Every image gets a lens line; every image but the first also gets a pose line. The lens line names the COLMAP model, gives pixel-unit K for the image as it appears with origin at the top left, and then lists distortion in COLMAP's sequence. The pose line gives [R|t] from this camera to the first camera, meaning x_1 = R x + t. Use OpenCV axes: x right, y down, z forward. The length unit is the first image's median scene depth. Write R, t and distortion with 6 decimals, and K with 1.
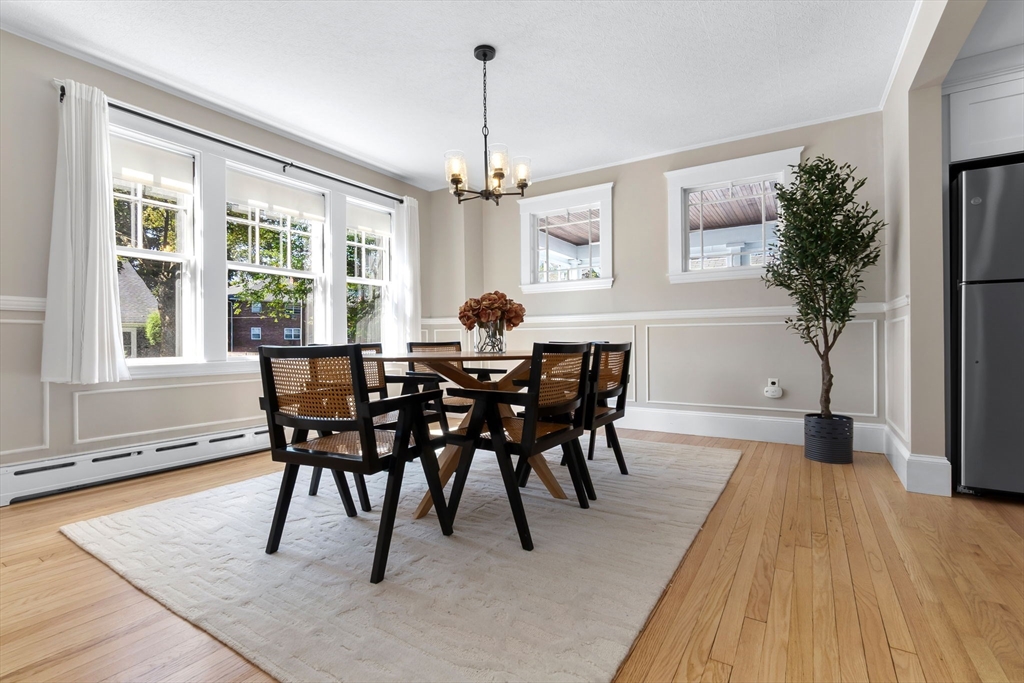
lens RADIAL K [[469.8, 0, 512.0], [0, 469.8, 341.5], [0, 0, 1]] dist [-0.002970, -0.000242]
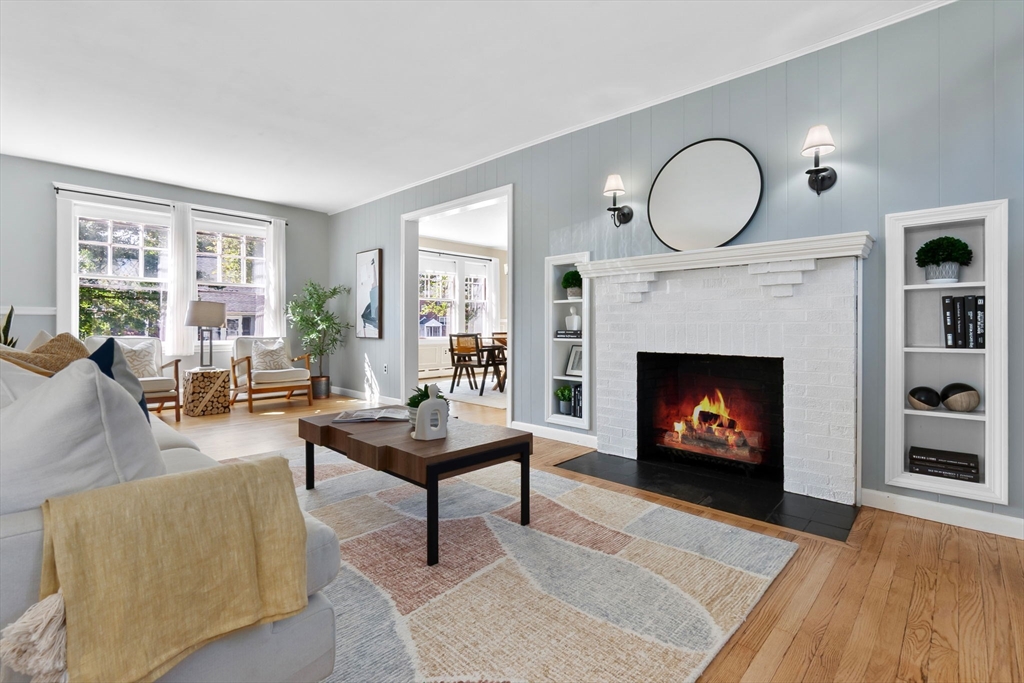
lens RADIAL K [[470.6, 0, 500.2], [0, 470.6, 326.7], [0, 0, 1]] dist [-0.009923, -0.000025]
pose [[0.976327, 0.013855, -0.215857, 0.416138], [-0.014100, 0.999901, 0.000404, -0.035213], [0.215842, 0.002649, 0.976425, -1.648831]]
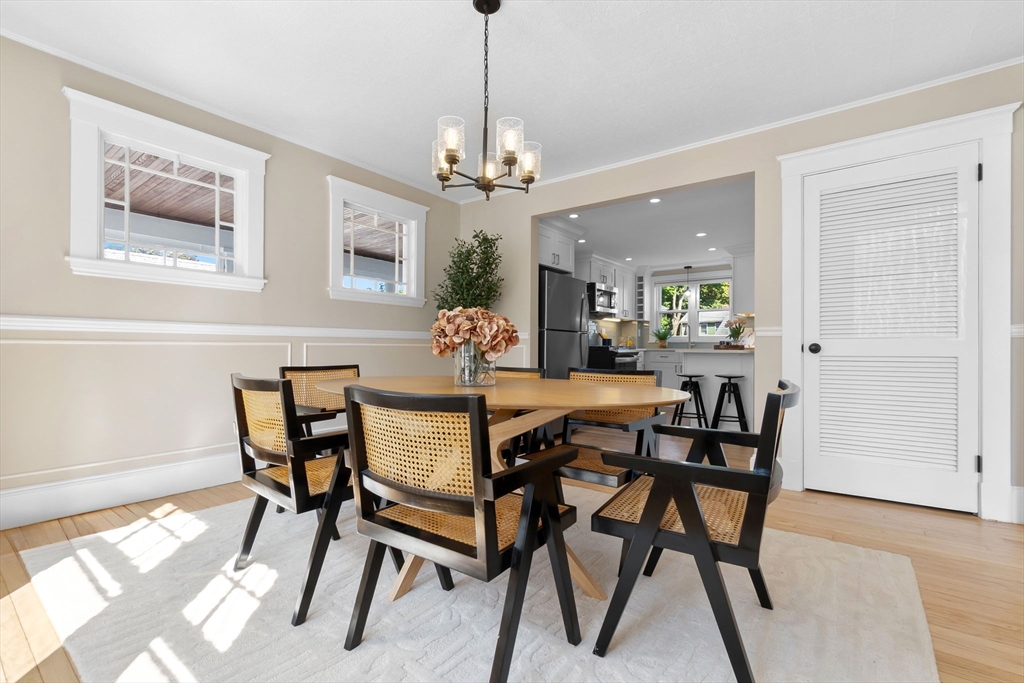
lens RADIAL K [[452.8, 0, 515.5], [0, 452.8, 347.9], [0, 0, 1]] dist [0.000390, 0.000019]
pose [[0.090239, 0.009348, 0.995876, -0.816169], [-0.004502, 0.999950, -0.008978, -0.030956], [-0.995910, -0.003673, 0.090276, 0.892156]]
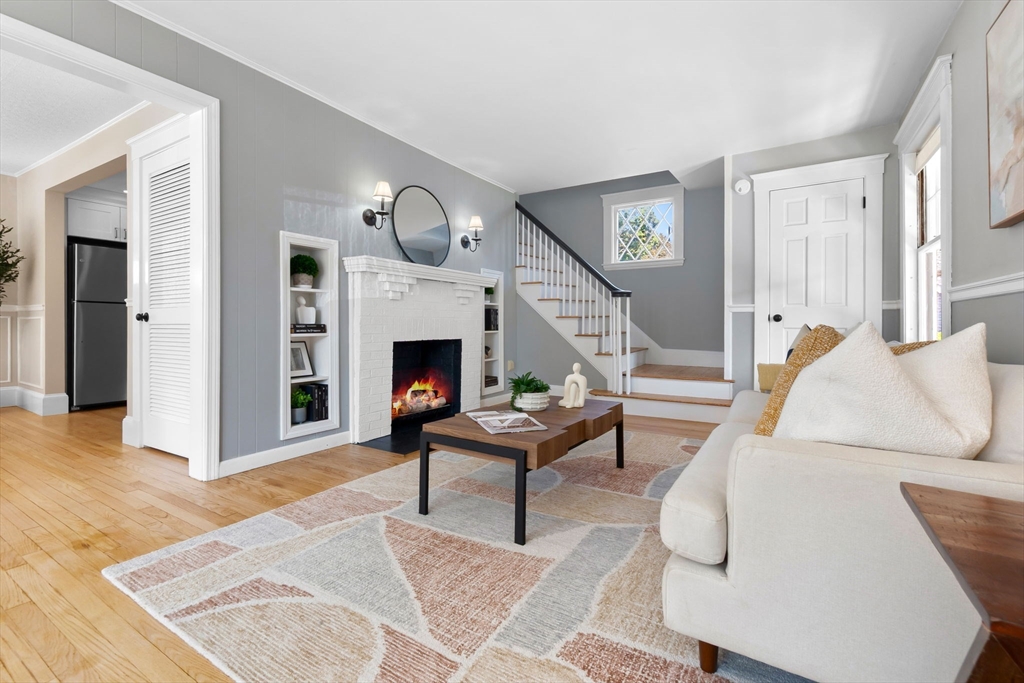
lens RADIAL K [[457.6, 0, 520.5], [0, 457.6, 328.3], [0, 0, 1]] dist [0.000036, 0.000052]
pose [[-0.014782, 0.000766, 0.999890, -0.888629], [-0.003408, 0.999994, -0.000816, -0.016374], [-0.999885, -0.003420, -0.014780, -0.756007]]
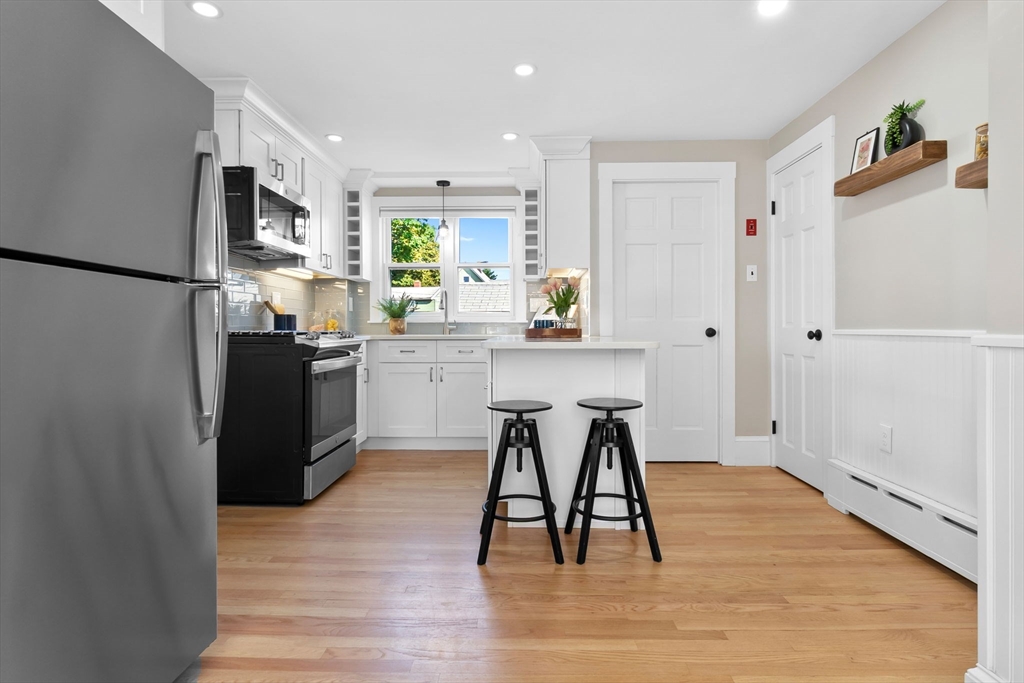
lens RADIAL K [[523.8, 0, 517.2], [0, 523.8, 334.4], [0, 0, 1]] dist [-0.006096, -0.000540]
pose [[-0.516210, 0.001901, 0.856460, 0.473825], [0.009045, 0.999954, 0.003232, -0.059579], [-0.856414, 0.009416, -0.516204, 0.776658]]
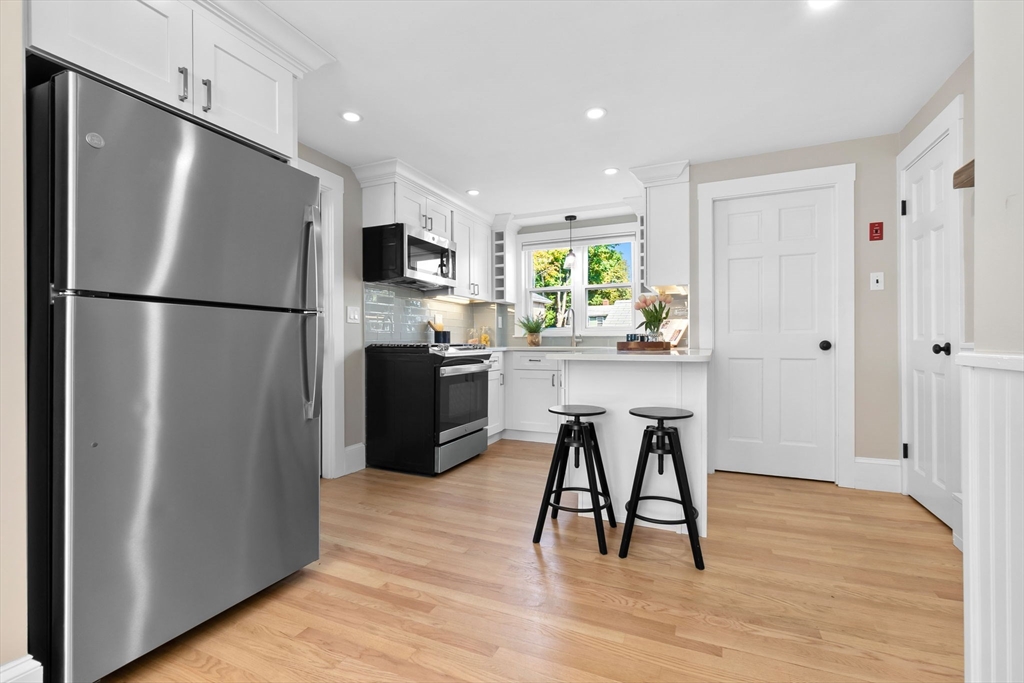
lens RADIAL K [[448.9, 0, 515.5], [0, 448.9, 344.6], [0, 0, 1]] dist [-0.002467, -0.000233]
pose [[-0.148083, 0.003653, 0.988968, 0.386961], [0.007289, 0.999970, -0.002602, -0.060926], [-0.988948, 0.006824, -0.148105, 0.554099]]
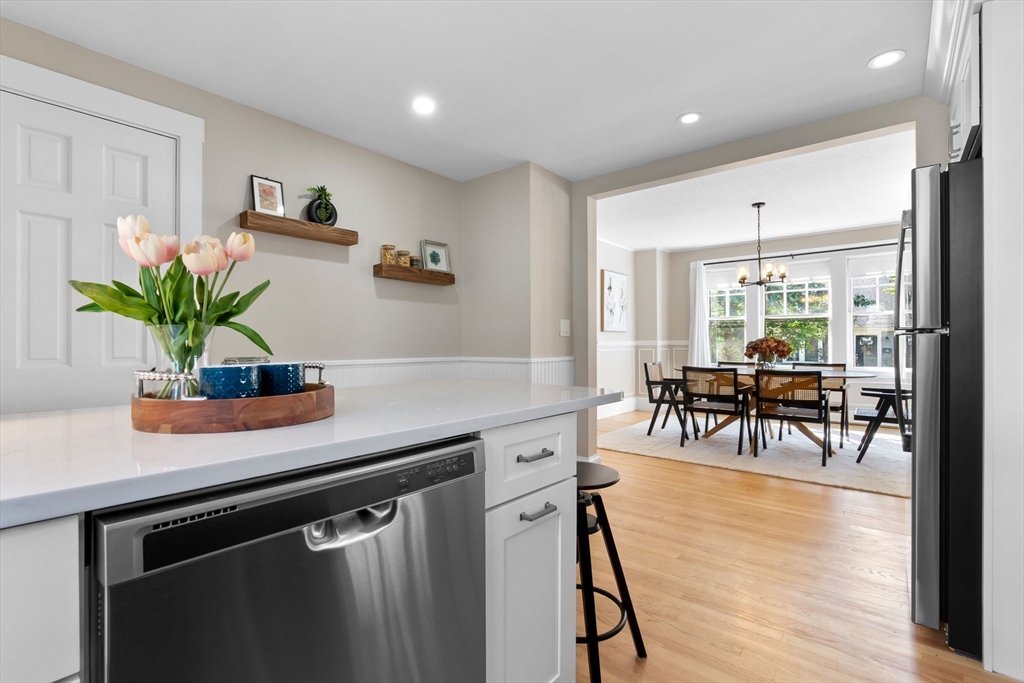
lens RADIAL K [[469.8, 0, 512.0], [0, 469.8, 341.5], [0, 0, 1]] dist [-0.002970, -0.000242]
pose [[-0.127068, 0.008240, -0.991860, 1.885275], [0.002562, 0.999965, 0.007979, -0.109648], [0.991891, -0.001527, -0.127085, 0.294498]]
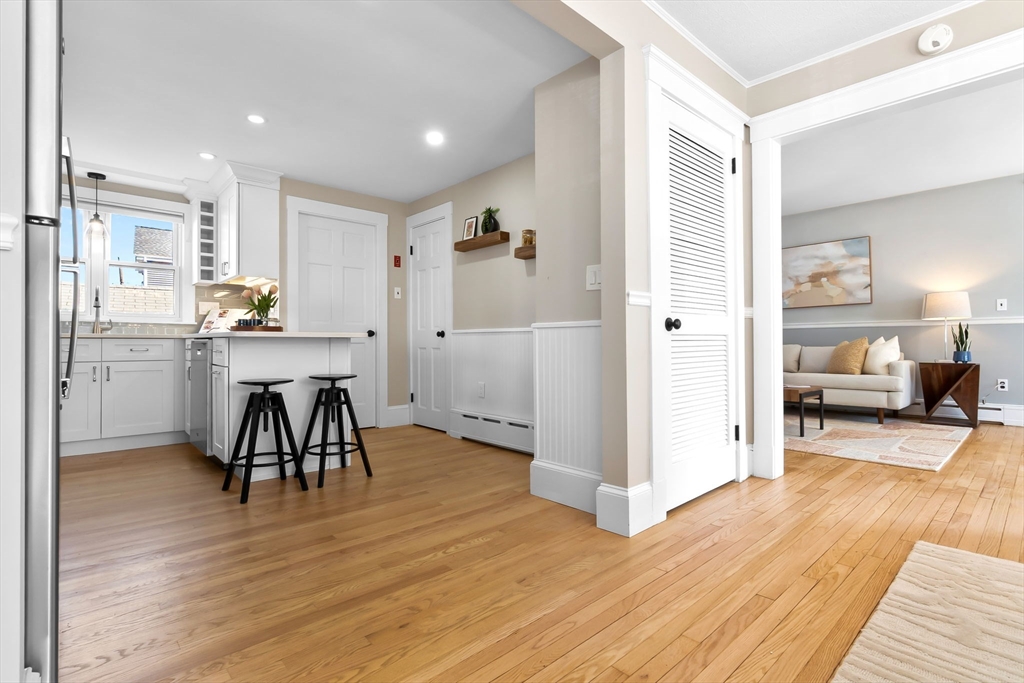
lens RADIAL K [[483.1, 0, 512.0], [0, 483.1, 341.5], [0, 0, 1]] dist [-0.002439, -0.000801]
pose [[-0.963947, 0.012119, 0.265819, 0.422583], [0.011285, 0.999925, -0.004667, -0.009816], [-0.265856, -0.001499, -0.964012, 1.216125]]
